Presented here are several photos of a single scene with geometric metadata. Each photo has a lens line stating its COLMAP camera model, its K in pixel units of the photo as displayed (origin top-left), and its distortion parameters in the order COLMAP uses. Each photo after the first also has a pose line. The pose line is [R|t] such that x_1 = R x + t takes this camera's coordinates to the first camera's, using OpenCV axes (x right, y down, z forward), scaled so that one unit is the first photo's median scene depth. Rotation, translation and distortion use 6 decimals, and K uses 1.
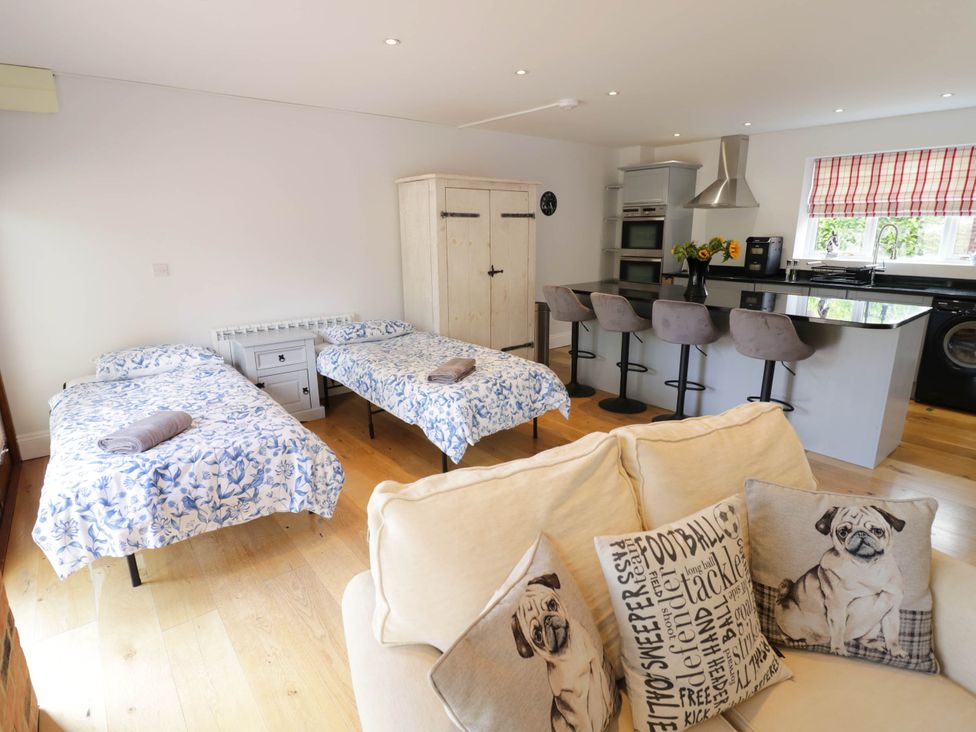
lens RADIAL K [[512.7, 0, 484.7], [0, 512.7, 359.3], [0, 0, 1]] dist [-0.001493, -0.012312]
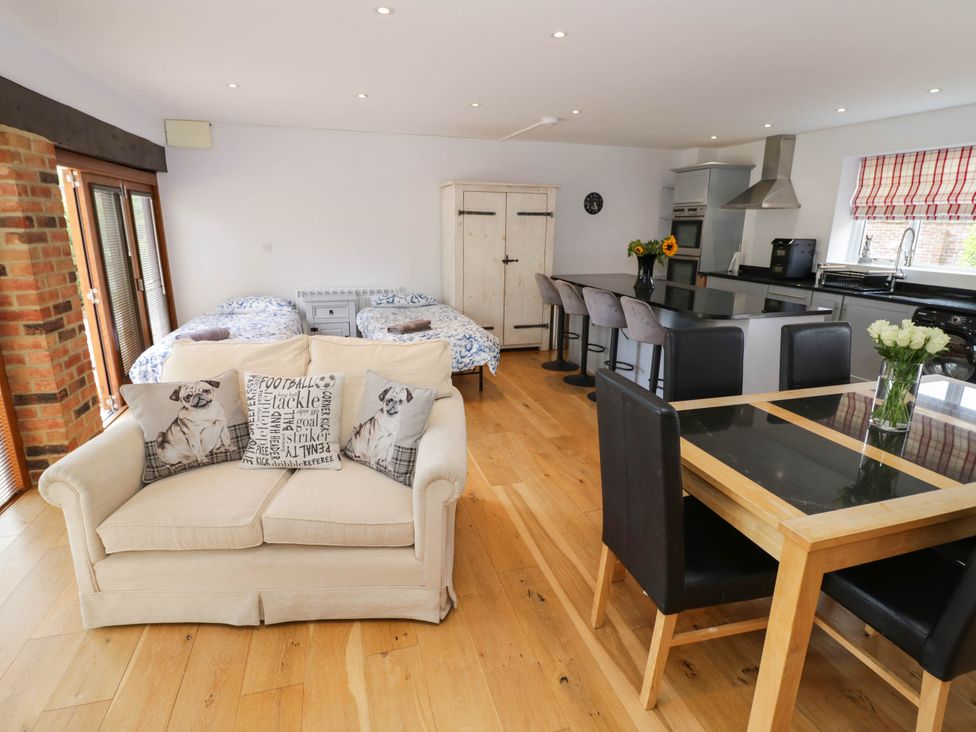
lens RADIAL K [[512.7, 0, 488.8], [0, 512.7, 356.8], [0, 0, 1]] dist [-0.001493, -0.012312]
pose [[0.924355, 0.113125, -0.364377, 0.438042], [-0.112128, 0.993405, 0.023966, 0.029925], [0.364686, 0.018703, 0.930943, -0.132647]]
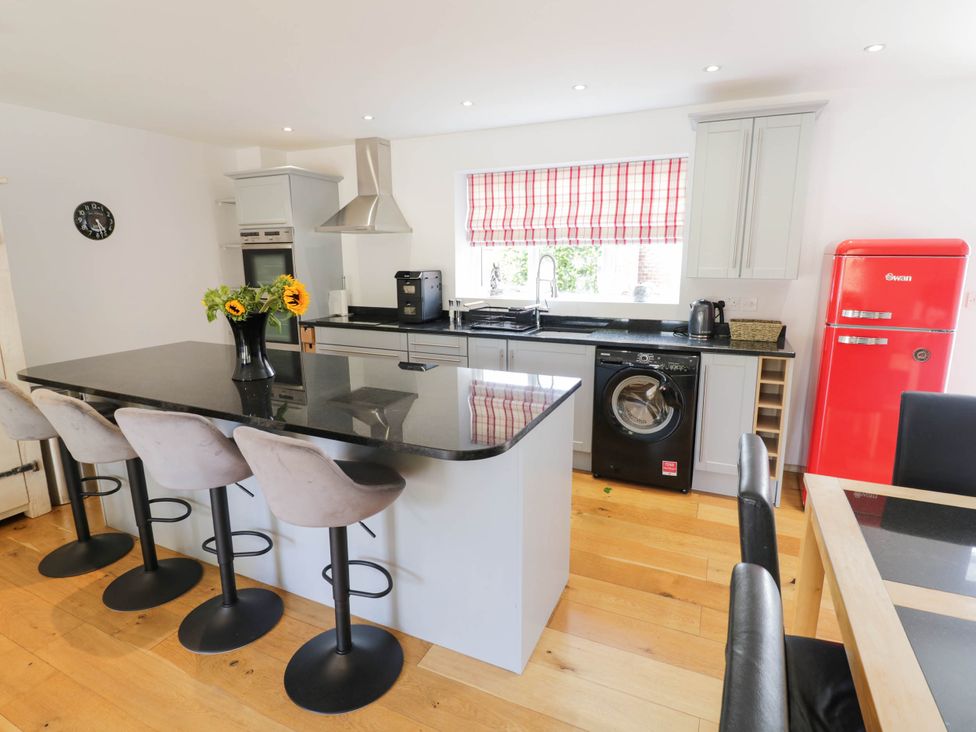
lens RADIAL K [[512.7, 0, 486.0], [0, 512.7, 356.4], [0, 0, 1]] dist [-0.001493, -0.012312]
pose [[0.899367, -0.080353, 0.429747, 0.335529], [0.105203, 0.993858, -0.034339, -0.084087], [-0.424348, 0.076095, 0.902296, 0.308507]]
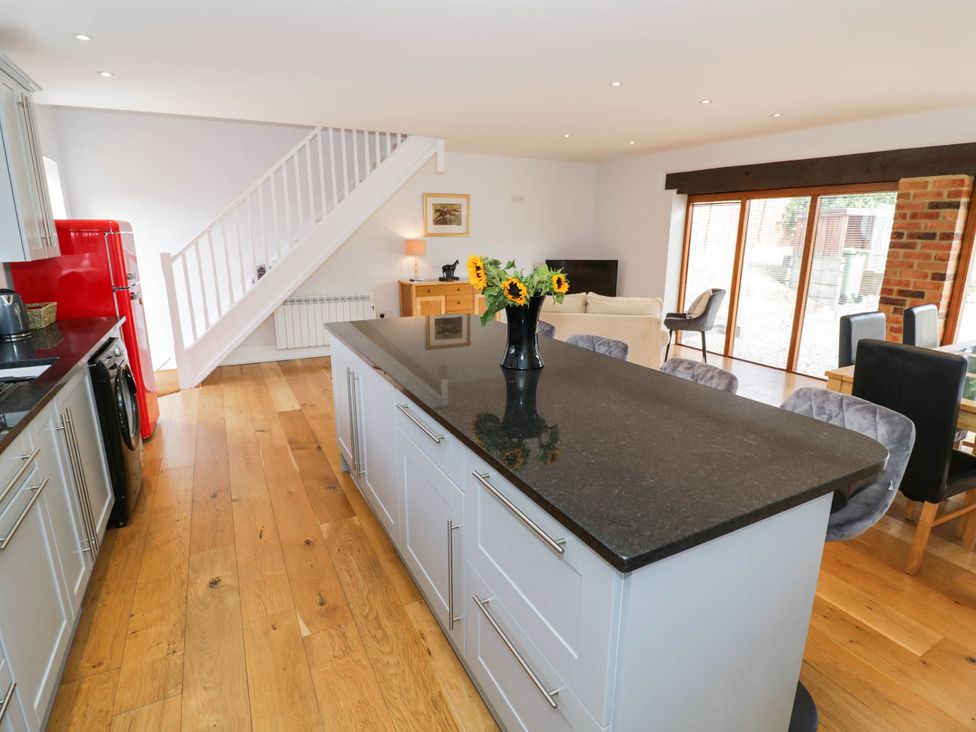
lens RADIAL K [[512.7, 0, 483.8], [0, 512.7, 357.4], [0, 0, 1]] dist [-0.001493, -0.012312]
pose [[-0.981840, -0.038208, 0.185822, 0.301221], [0.053541, 0.883879, 0.464640, -0.315140], [-0.181997, 0.466152, -0.865783, 1.215996]]
